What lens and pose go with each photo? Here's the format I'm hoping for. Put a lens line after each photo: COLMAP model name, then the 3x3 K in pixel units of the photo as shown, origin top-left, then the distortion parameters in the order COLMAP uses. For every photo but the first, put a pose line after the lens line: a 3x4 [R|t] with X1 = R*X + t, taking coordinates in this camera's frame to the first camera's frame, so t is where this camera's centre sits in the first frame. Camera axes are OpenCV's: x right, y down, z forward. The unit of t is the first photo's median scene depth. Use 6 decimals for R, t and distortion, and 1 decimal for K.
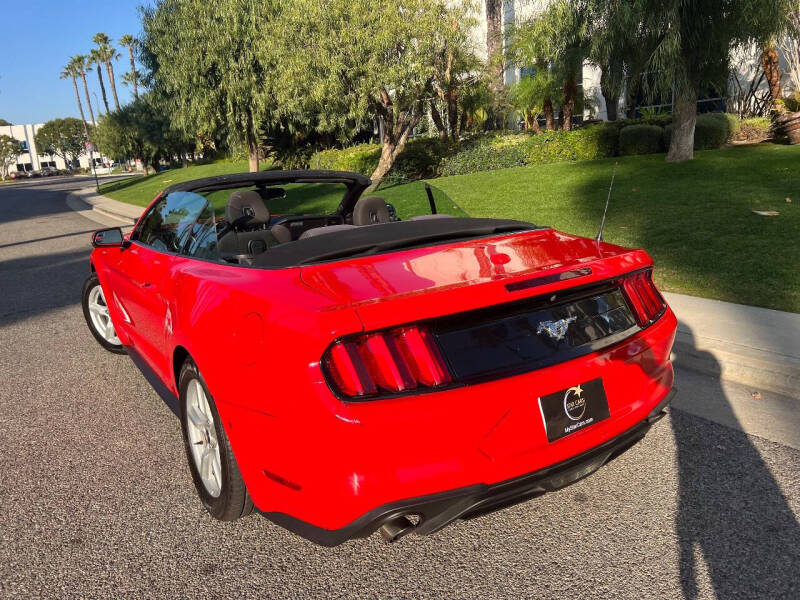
lens RADIAL K [[597.4, 0, 400.0], [0, 597.4, 300.0], [0, 0, 1]] dist [0.039955, -0.044755]
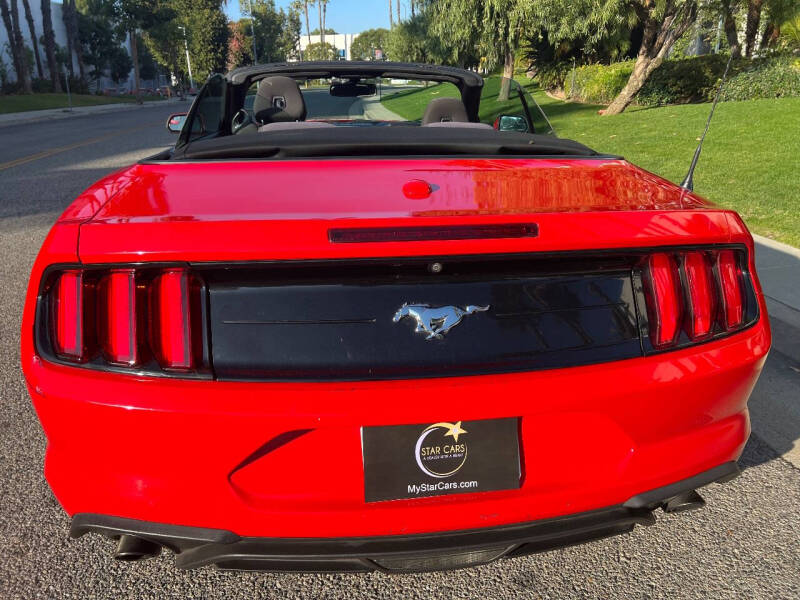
lens RADIAL K [[585.5, 0, 403.4], [0, 585.5, 298.3], [0, 0, 1]] dist [0.088508, -0.094913]
pose [[0.901462, 0.200295, -0.383730, 0.072922], [-0.150440, 0.976212, 0.156136, -0.009277], [0.405874, -0.083022, 0.910150, 0.076564]]
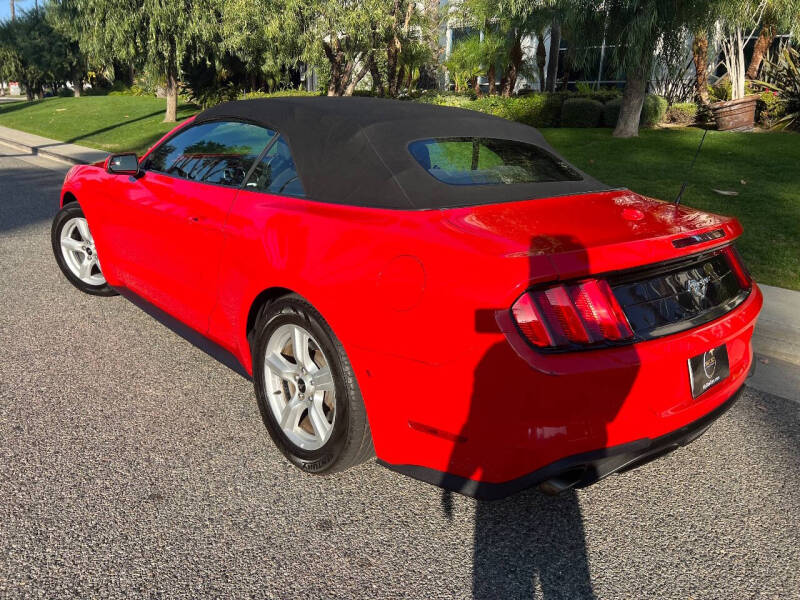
lens RADIAL K [[604.0, 0, 398.8], [0, 604.0, 288.5], [0, 0, 1]] dist [0.042053, -0.053490]
pose [[0.985679, 0.049120, 0.161321, -0.064948], [-0.056772, 0.997453, 0.043172, 0.005531], [-0.158790, -0.051713, 0.985957, 0.011685]]
